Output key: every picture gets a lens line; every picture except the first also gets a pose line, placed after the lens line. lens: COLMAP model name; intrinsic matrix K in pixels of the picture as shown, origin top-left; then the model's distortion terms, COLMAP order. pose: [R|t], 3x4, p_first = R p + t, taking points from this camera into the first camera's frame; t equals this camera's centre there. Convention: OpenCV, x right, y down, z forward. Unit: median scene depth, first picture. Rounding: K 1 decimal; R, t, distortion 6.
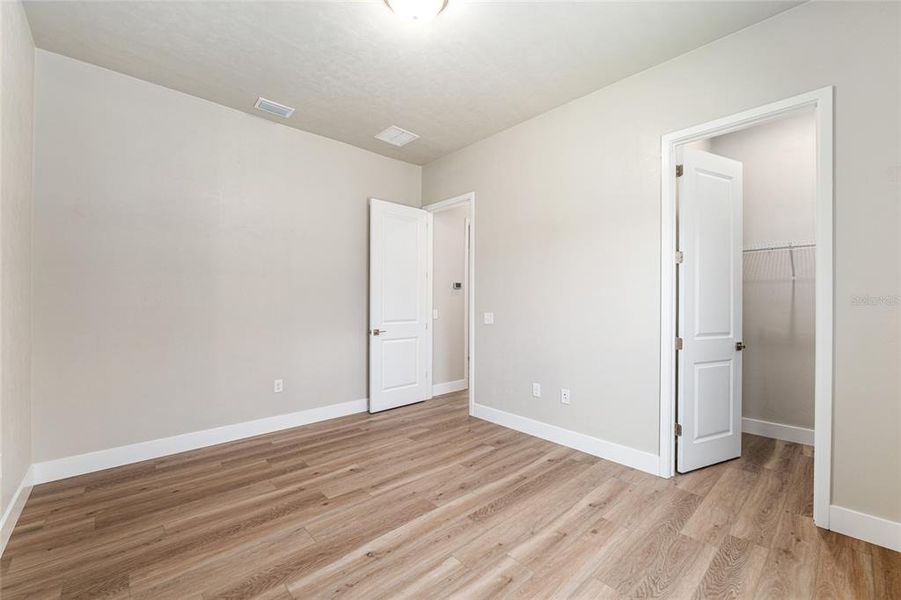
lens RADIAL K [[366.0, 0, 450.0], [0, 366.0, 303.2], [0, 0, 1]] dist [-0.000728, -0.000098]
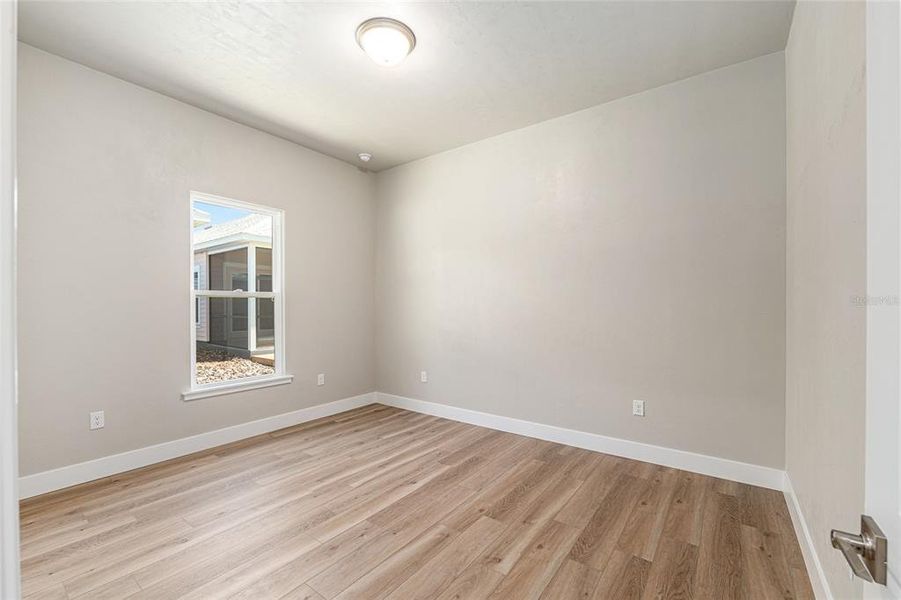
lens RADIAL K [[380.8, 0, 450.5], [0, 380.8, 300.0], [0, 0, 1]] dist [-0.001264, -0.000201]
pose [[-0.981290, -0.002910, -0.192512, -0.056943], [-0.000737, 0.999935, -0.011361, -0.011328], [0.192533, -0.011007, -0.981229, 2.012718]]
